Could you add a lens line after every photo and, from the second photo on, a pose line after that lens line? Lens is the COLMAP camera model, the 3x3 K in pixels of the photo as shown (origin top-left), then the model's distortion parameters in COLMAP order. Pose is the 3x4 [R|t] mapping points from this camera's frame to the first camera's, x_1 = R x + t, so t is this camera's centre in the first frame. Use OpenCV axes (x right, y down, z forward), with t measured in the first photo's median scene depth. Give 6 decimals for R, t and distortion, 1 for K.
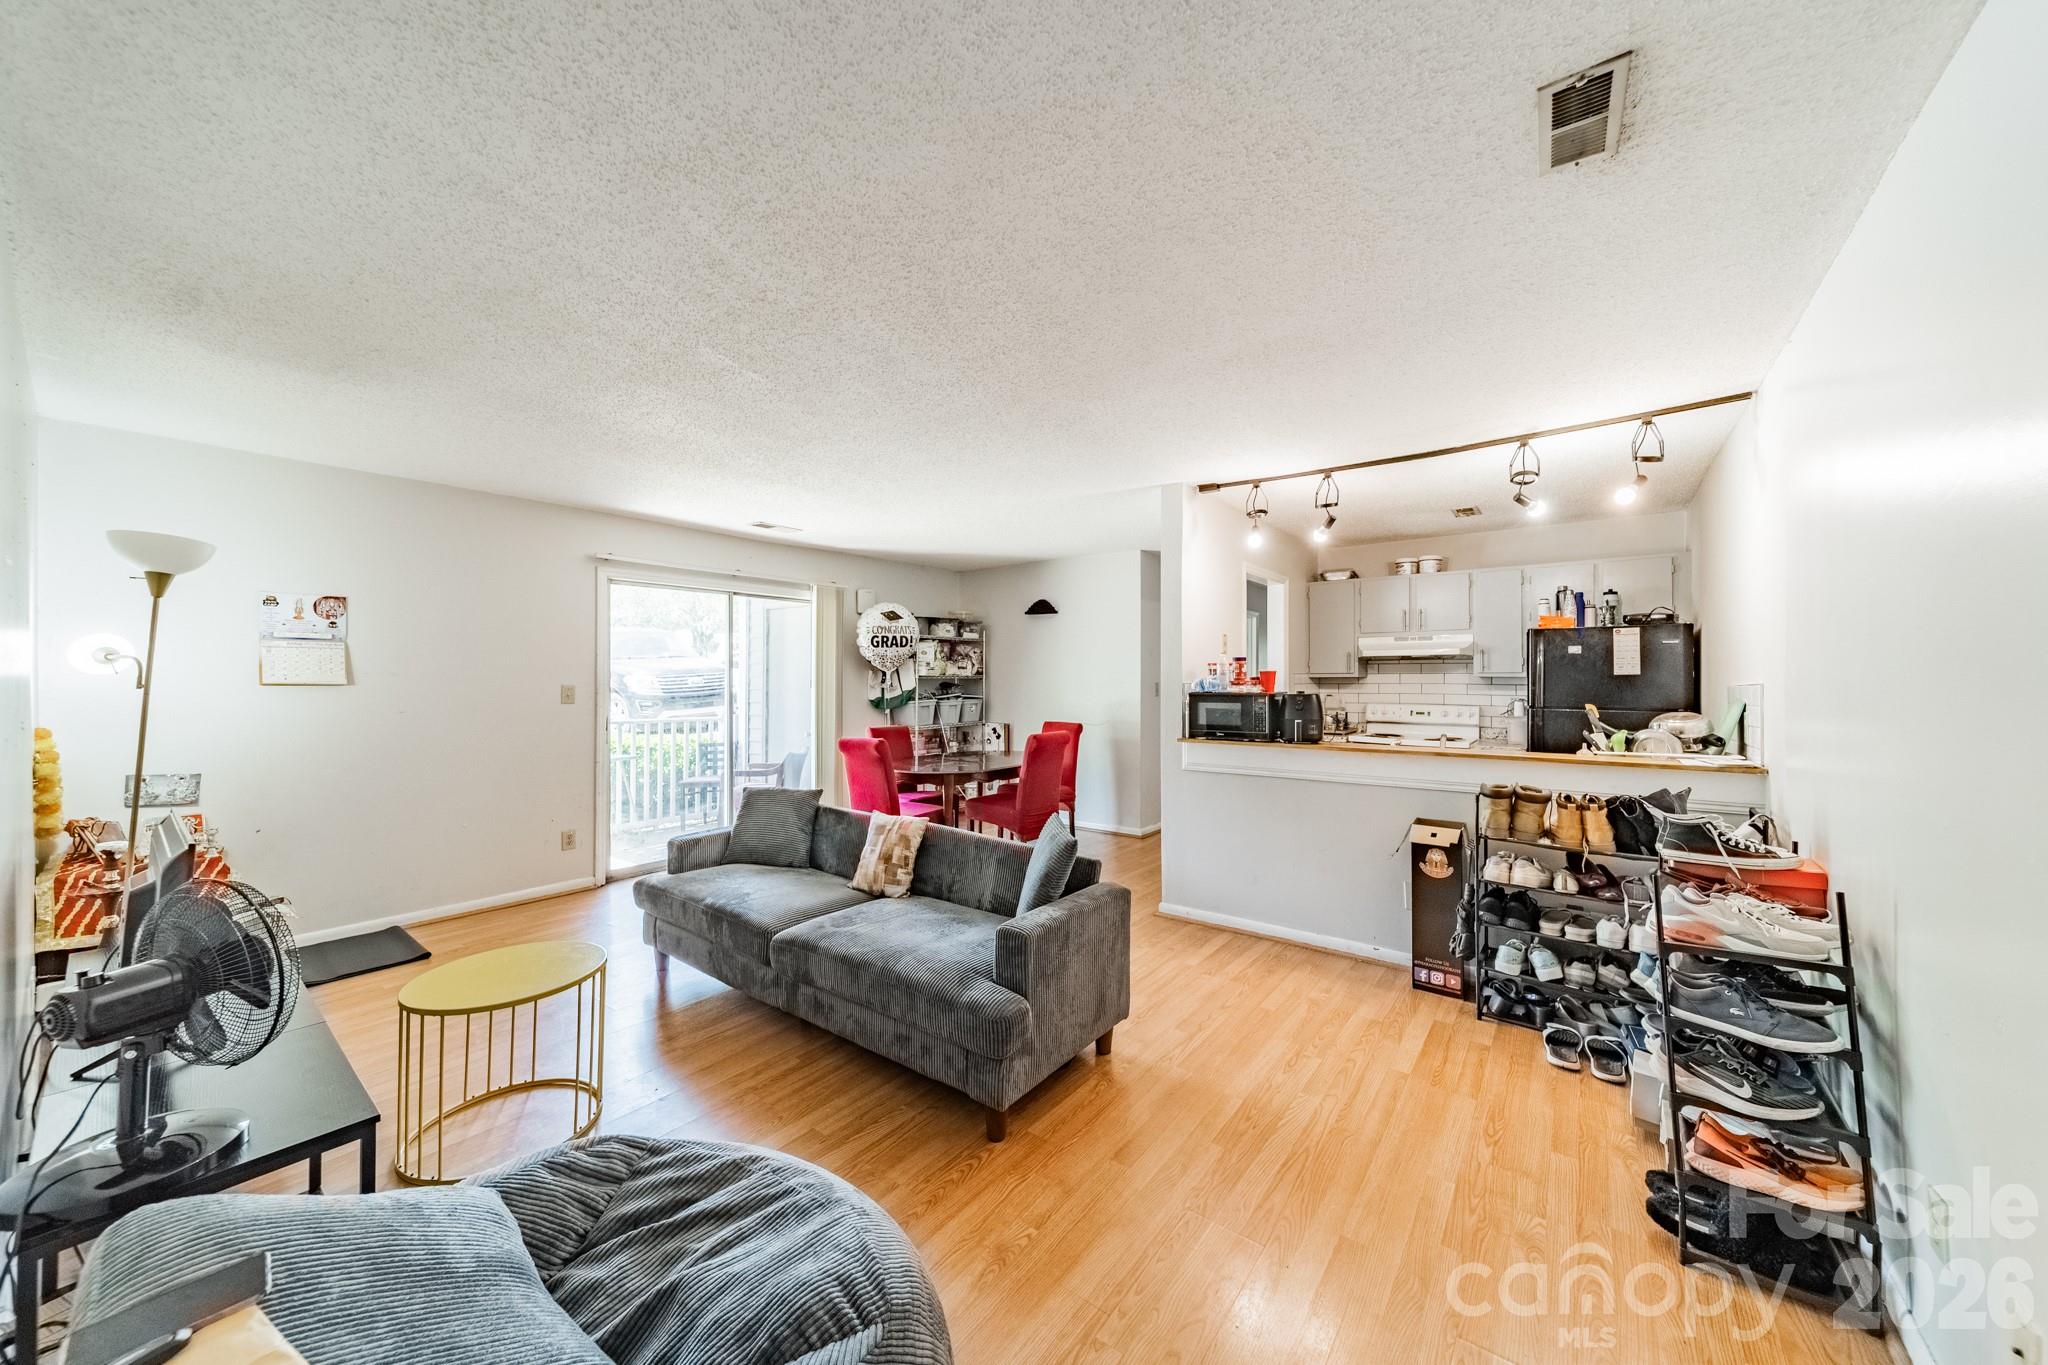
lens RADIAL K [[727.1, 0, 1029.4], [0, 727.1, 671.6], [0, 0, 1]] dist [0.012291, -0.001013]
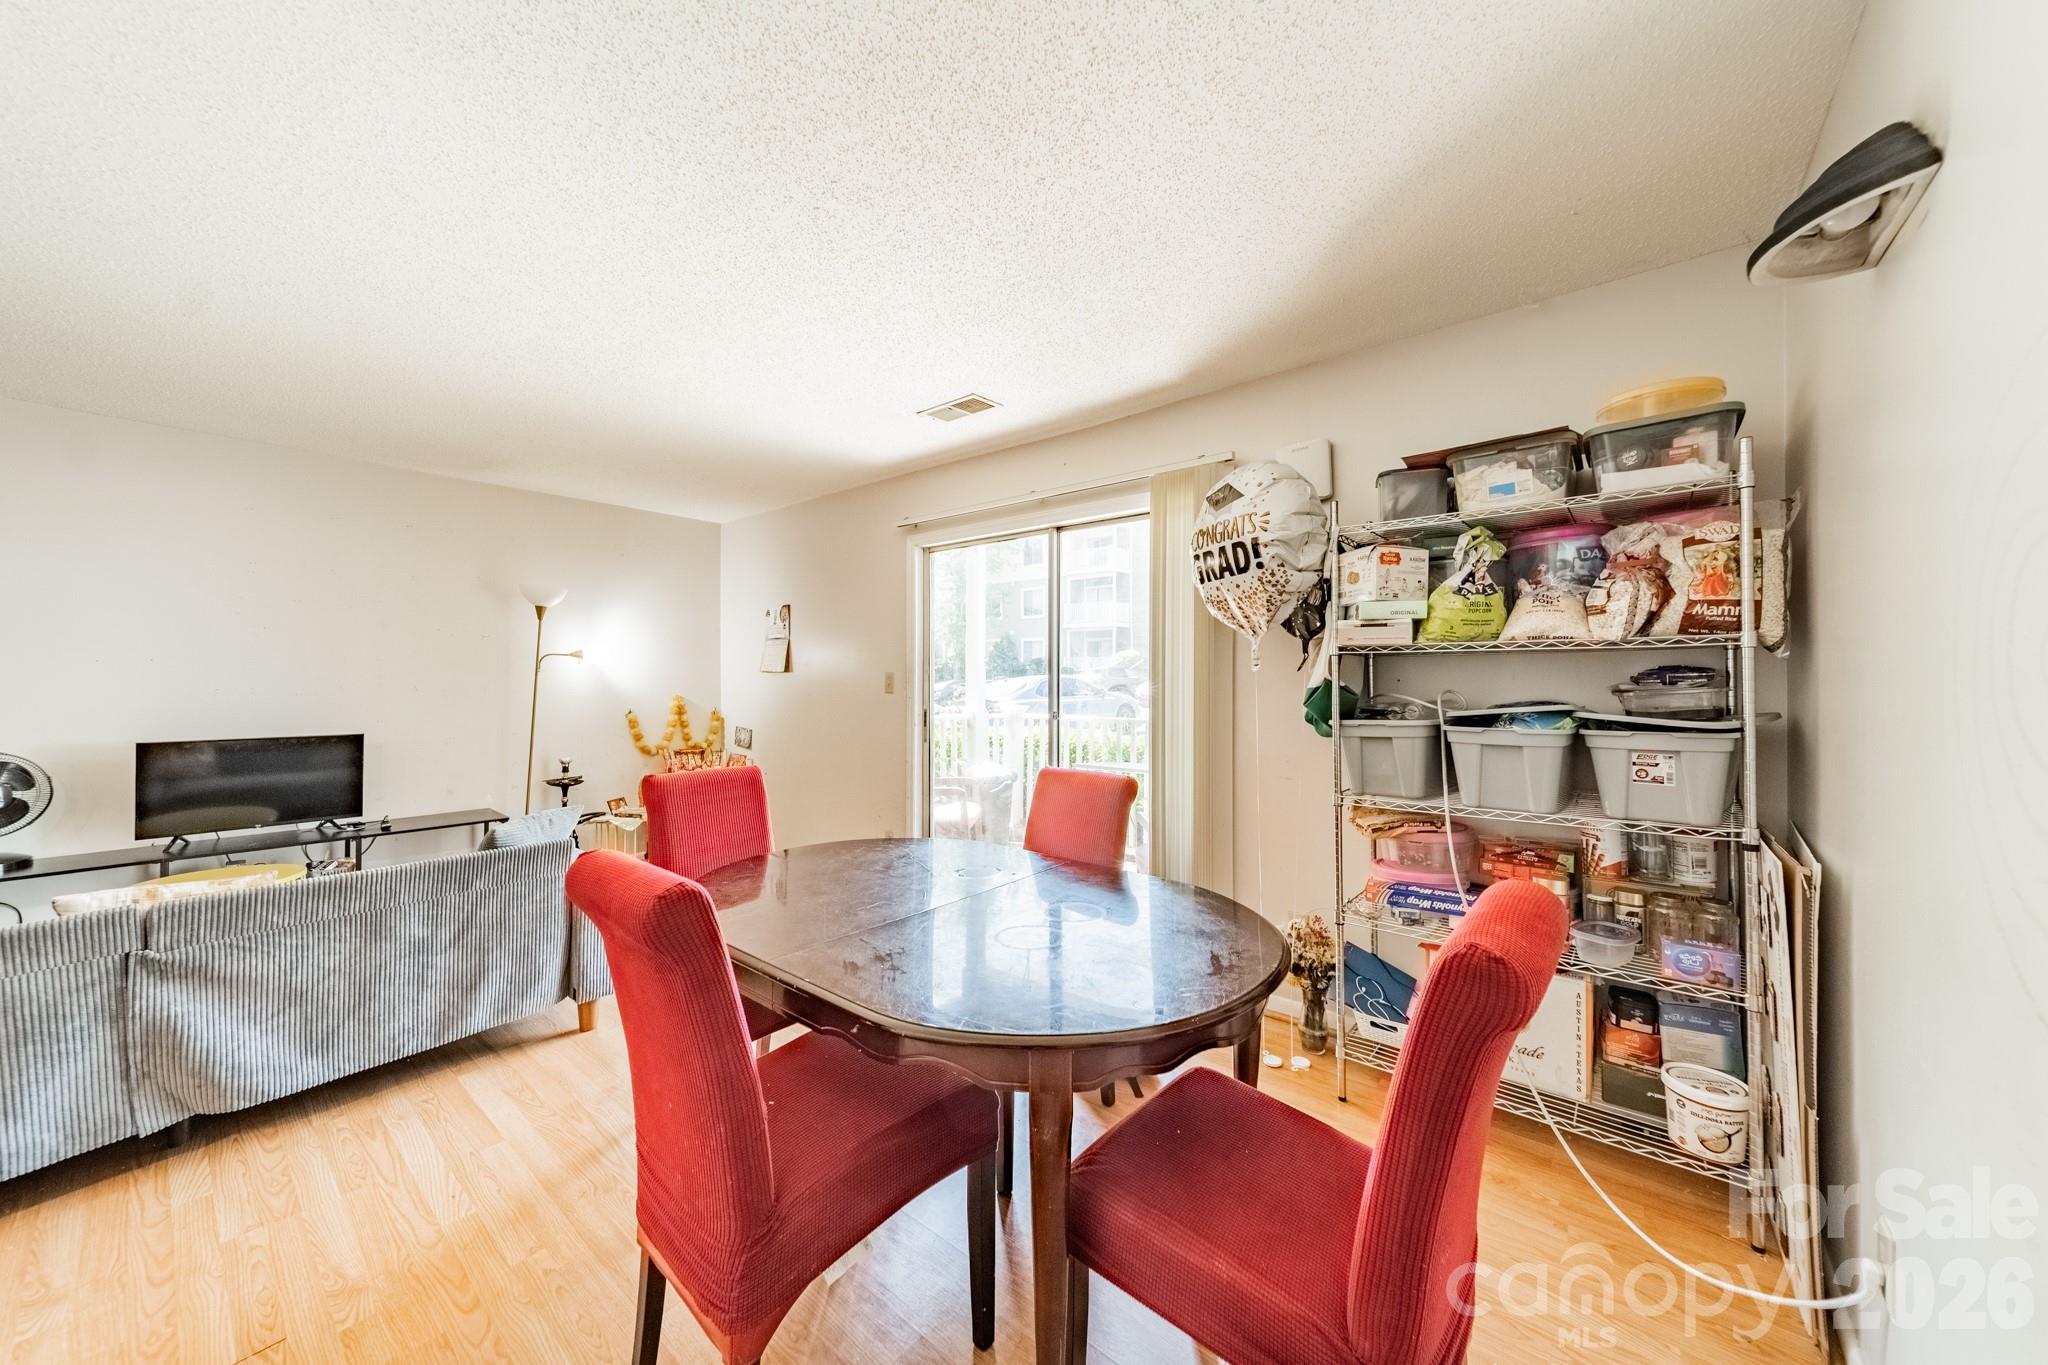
lens RADIAL K [[727.1, 0, 1026.6], [0, 727.1, 672.8], [0, 0, 1]] dist [0.012291, -0.001013]
pose [[-0.039477, -0.006259, -0.999201, 0.277266], [0.010145, 0.999926, -0.006665, 0.026302], [0.999169, -0.010400, -0.039410, 1.213116]]
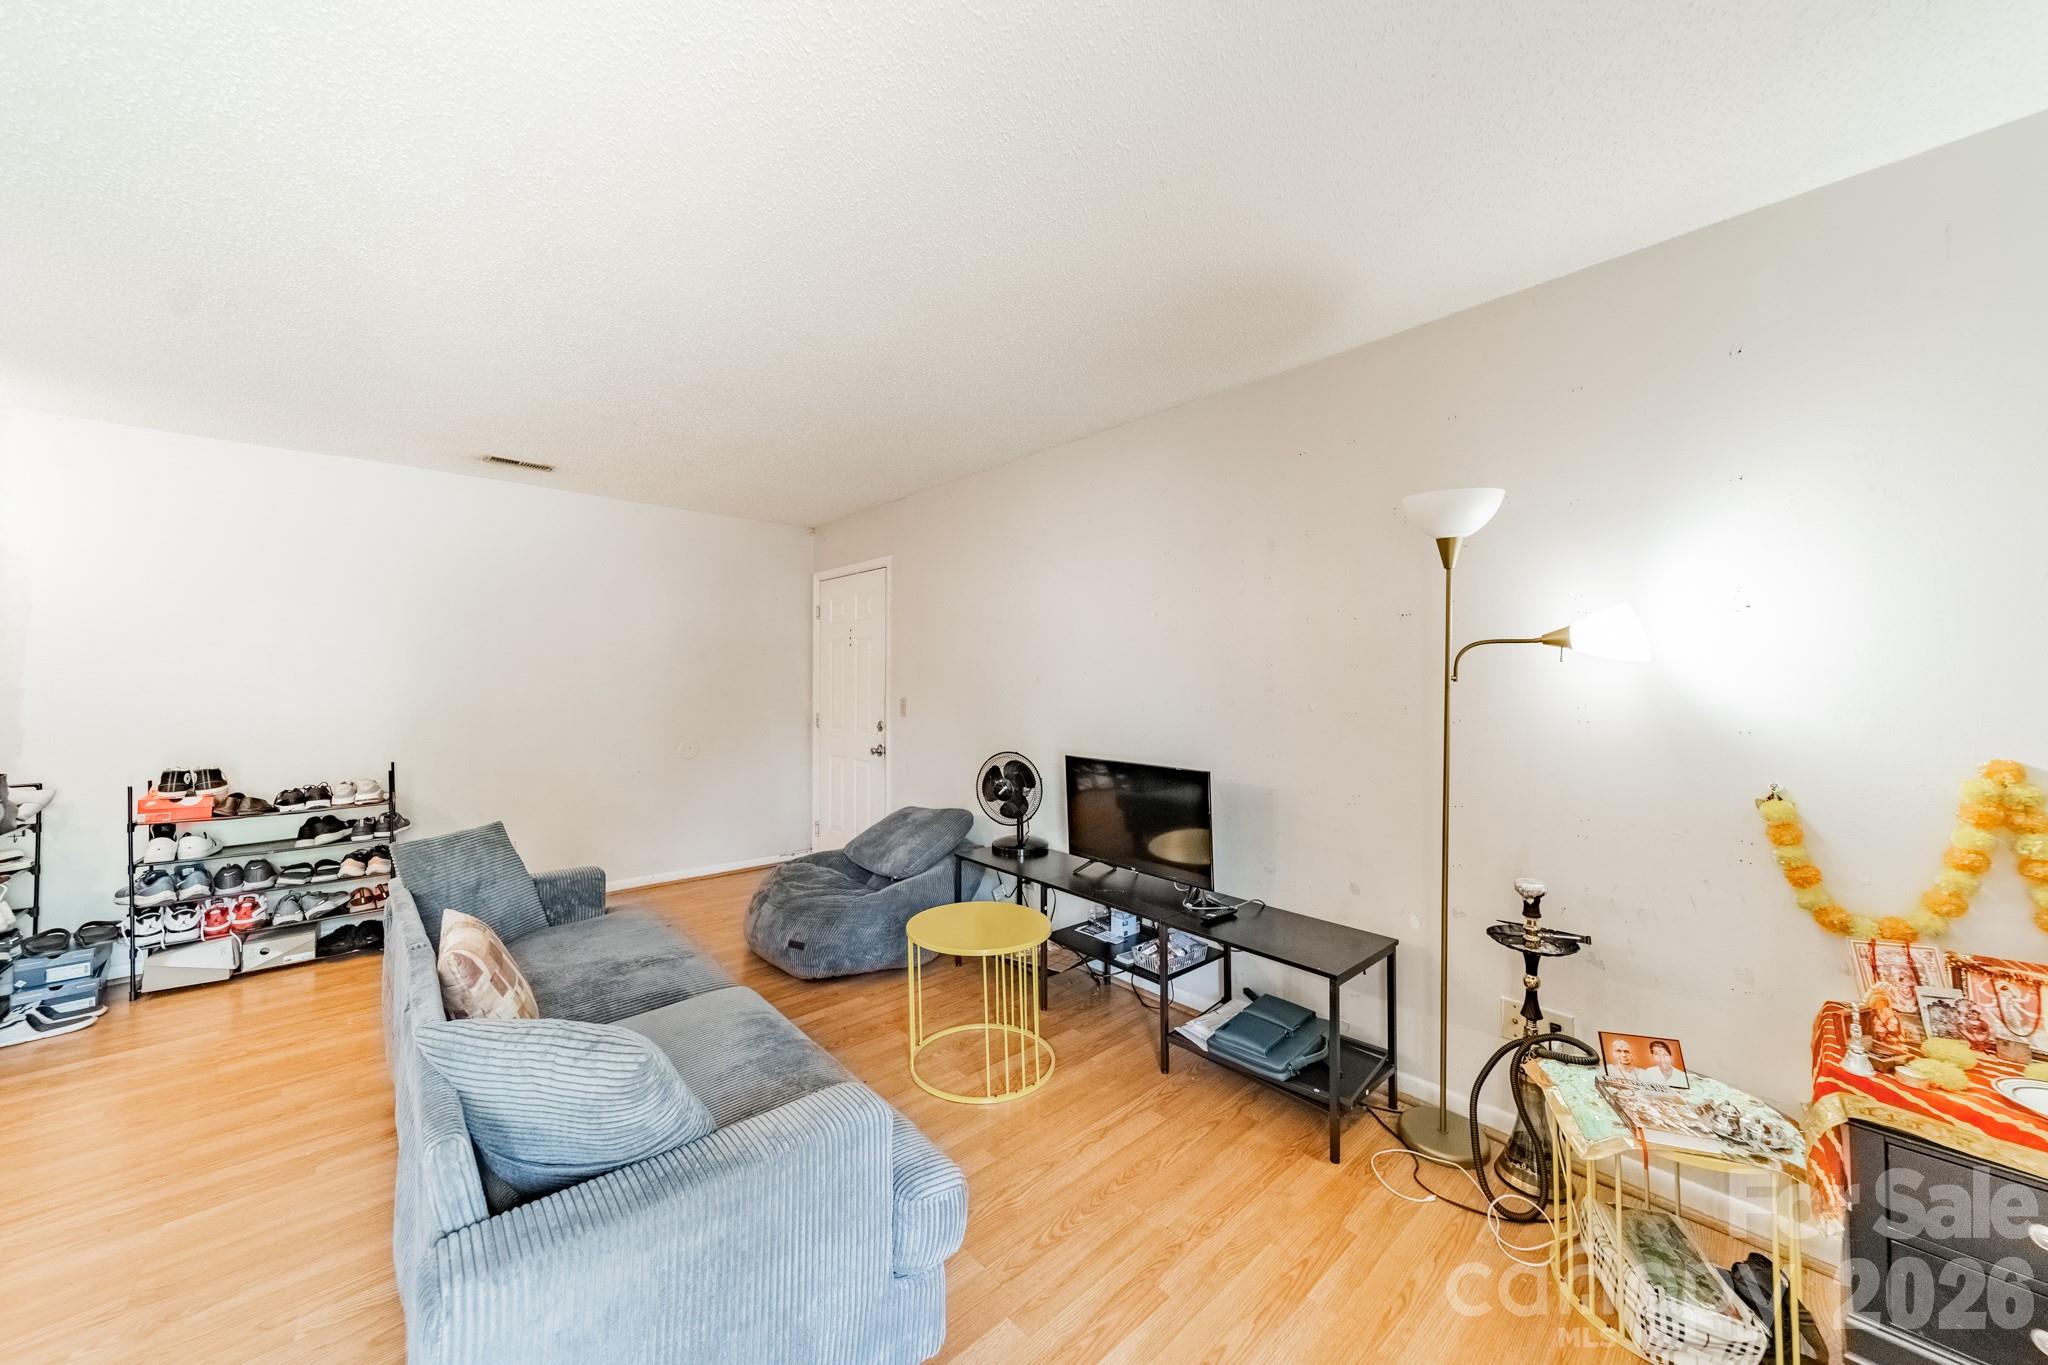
lens RADIAL K [[727.1, 0, 1022.0], [0, 727.1, 671.6], [0, 0, 1]] dist [0.012291, -0.001013]
pose [[-0.983507, 0.003308, 0.180837, -0.472623], [-0.000826, 0.999740, -0.022784, 0.016834], [-0.180866, -0.022558, -0.983249, 1.022554]]
